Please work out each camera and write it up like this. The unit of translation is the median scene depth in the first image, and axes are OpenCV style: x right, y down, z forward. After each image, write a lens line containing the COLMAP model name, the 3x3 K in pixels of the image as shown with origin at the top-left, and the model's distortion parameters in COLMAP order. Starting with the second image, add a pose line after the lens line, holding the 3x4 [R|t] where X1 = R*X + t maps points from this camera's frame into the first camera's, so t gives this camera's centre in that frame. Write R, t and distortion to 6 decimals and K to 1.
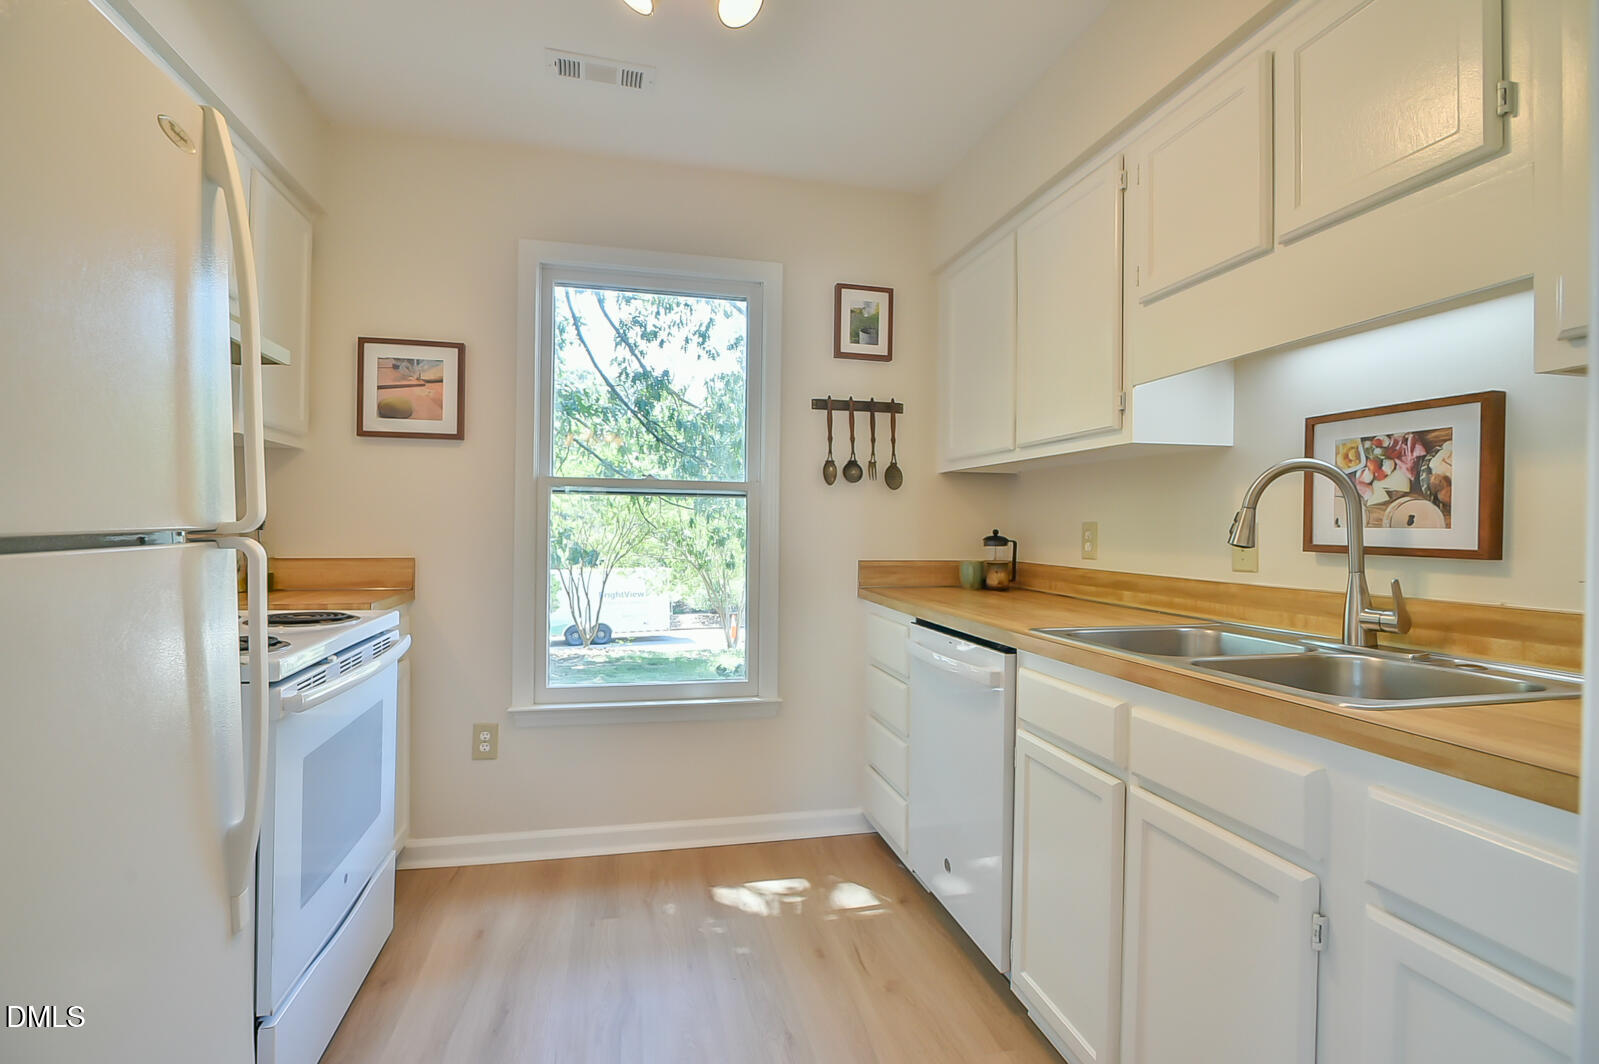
lens RADIAL K [[753.7, 0, 799.6], [0, 753.7, 534.8], [0, 0, 1]] dist [-0.006032, -0.000652]
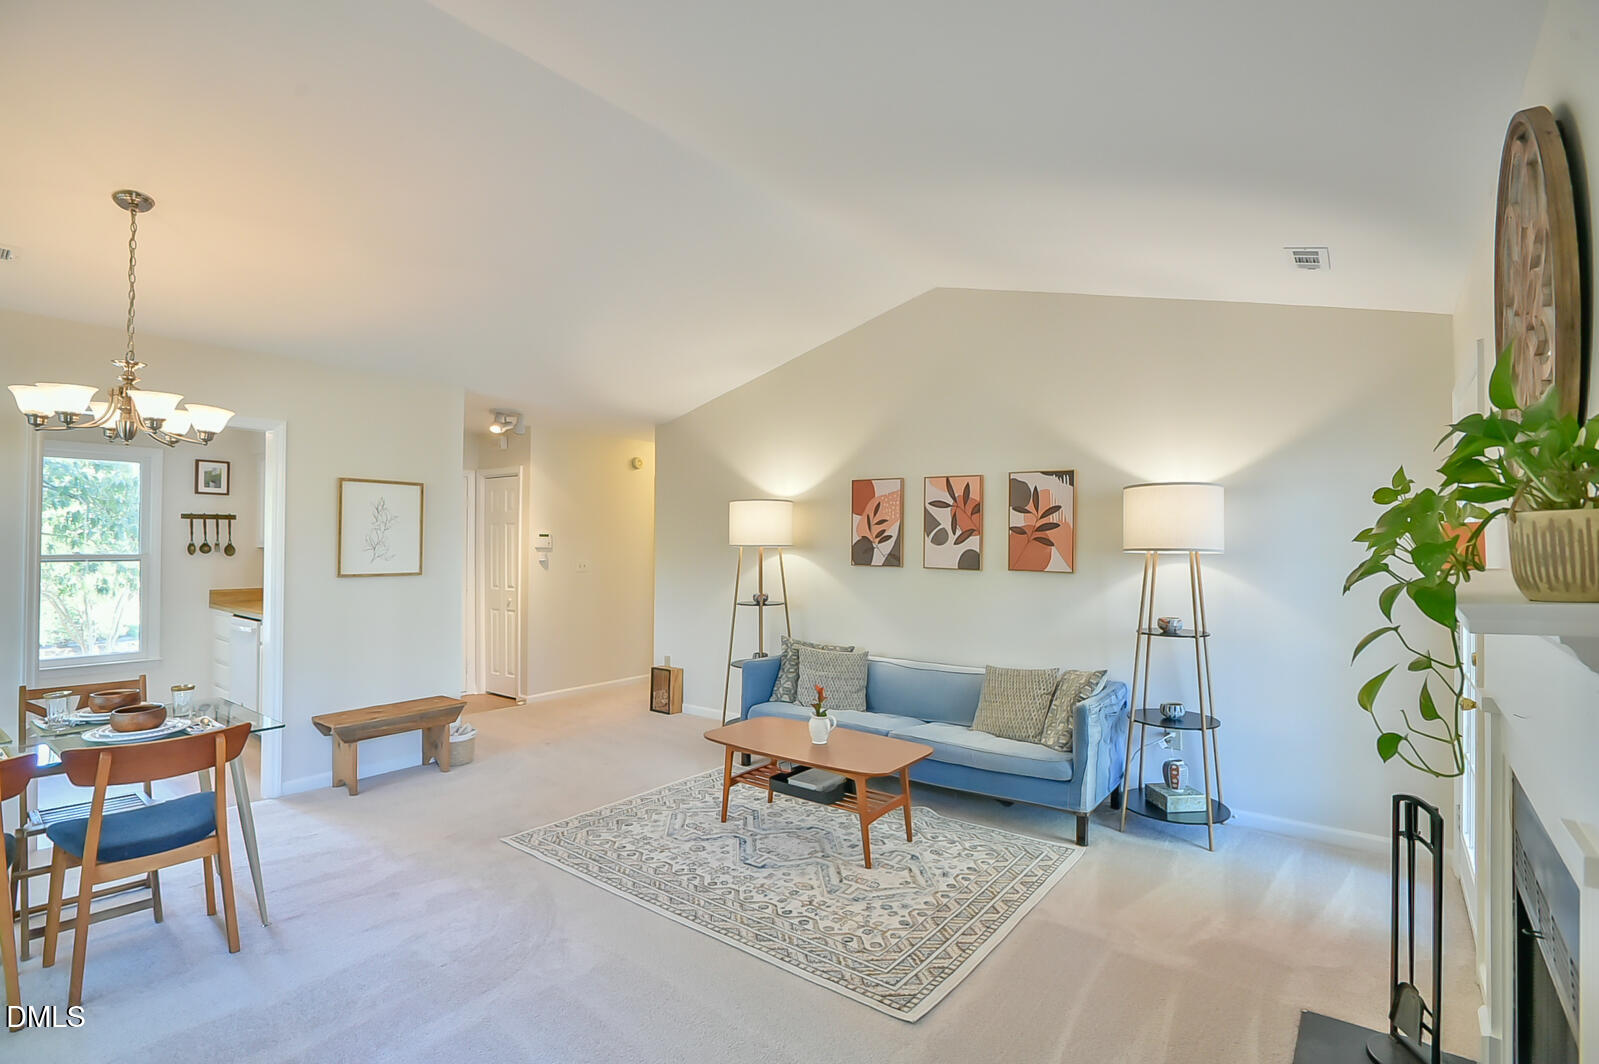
lens RADIAL K [[753.7, 0, 788.0], [0, 753.7, 538.3], [0, 0, 1]] dist [-0.006032, -0.000652]
pose [[0.788183, -0.001733, 0.615439, 0.061952], [0.005452, 0.999976, -0.004166, -0.093650], [-0.615417, 0.006639, 0.788173, -1.673317]]
